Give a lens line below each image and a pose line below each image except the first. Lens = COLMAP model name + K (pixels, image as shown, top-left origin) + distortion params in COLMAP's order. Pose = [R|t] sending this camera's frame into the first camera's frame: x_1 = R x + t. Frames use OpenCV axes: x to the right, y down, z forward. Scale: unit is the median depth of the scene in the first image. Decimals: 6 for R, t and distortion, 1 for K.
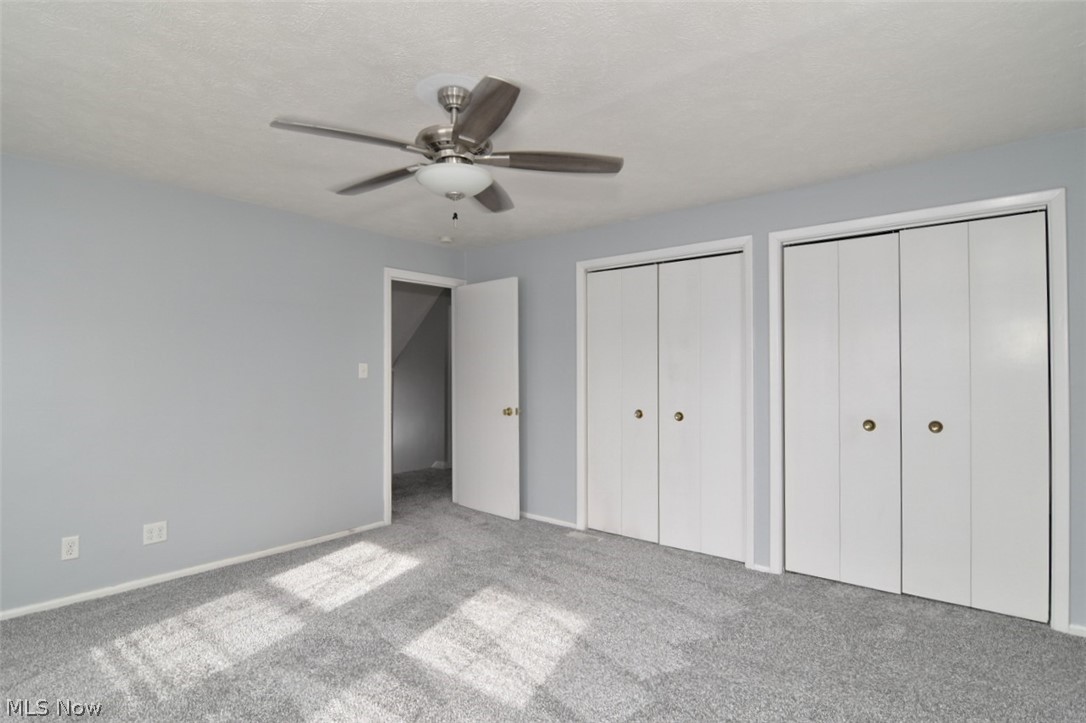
lens RADIAL K [[561.7, 0, 543.0], [0, 561.7, 361.5], [0, 0, 1]] dist [-0.002255, -0.005873]
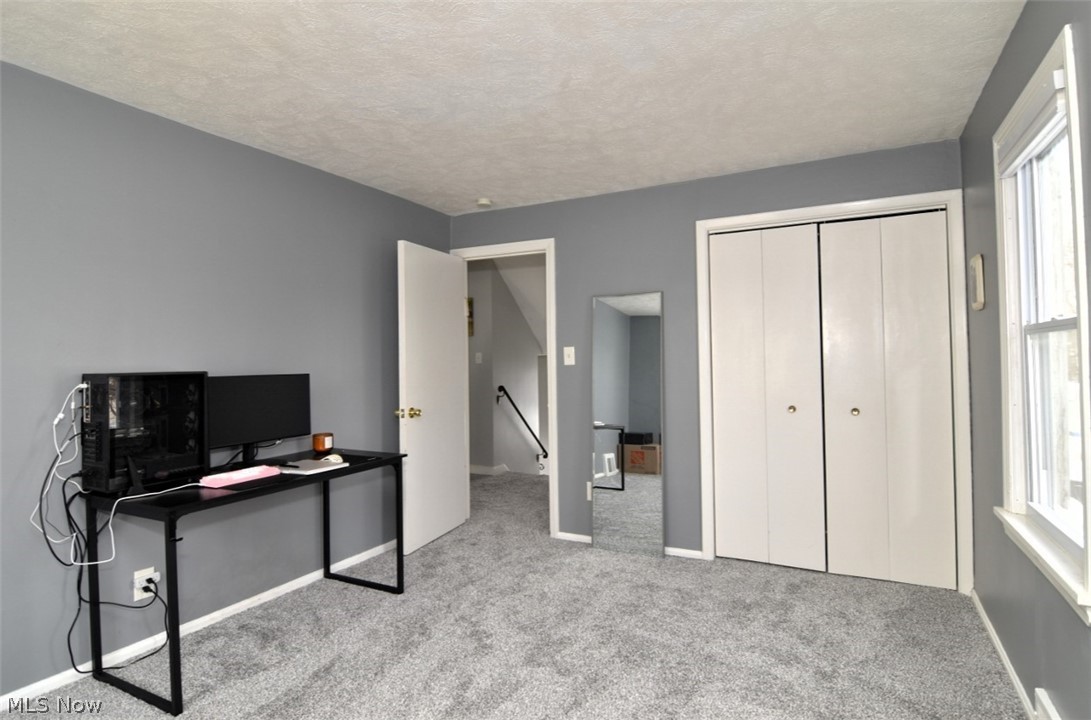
lens RADIAL K [[567.3, 0, 549.9], [0, 567.3, 347.6], [0, 0, 1]] dist [-0.000426, -0.000333]
pose [[0.973017, -0.005884, 0.230660, -0.355587], [0.007352, 0.999958, -0.005503, 0.005417], [-0.230618, 0.007051, 0.973019, 0.294531]]
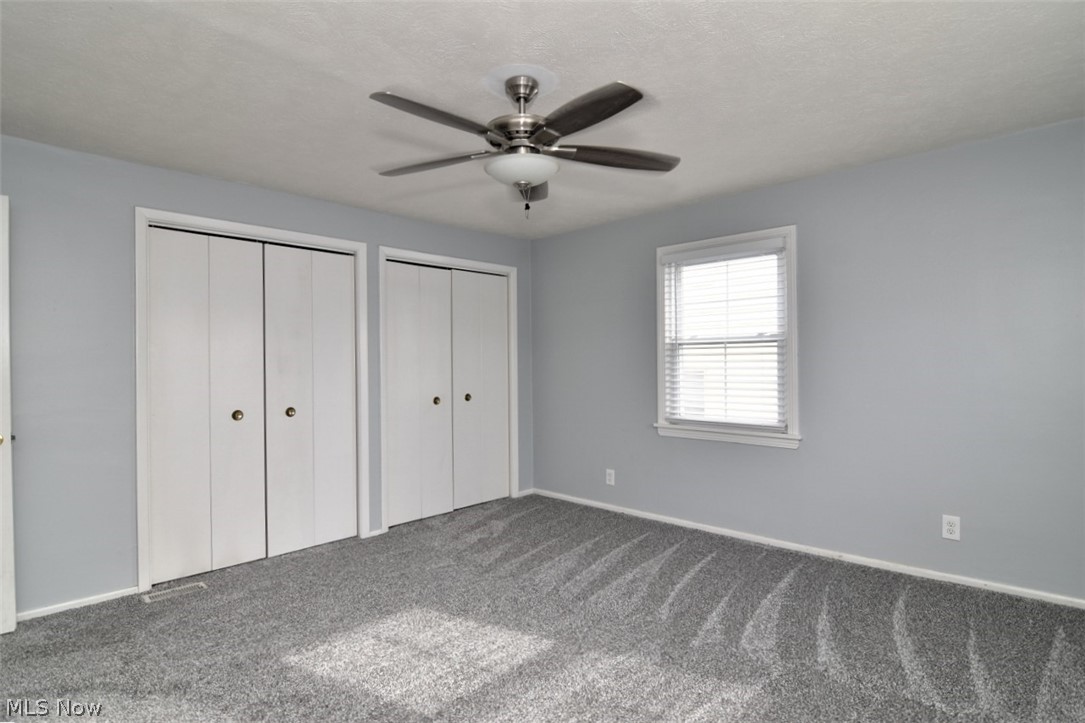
lens RADIAL K [[561.2, 0, 542.5], [0, 561.2, 361.5], [0, 0, 1]] dist [-0.002255, -0.005873]
pose [[0.070575, 0.005879, 0.997489, -0.638539], [-0.006908, 0.999962, -0.005405, 0.014777], [-0.997483, -0.006509, 0.070613, 0.491239]]
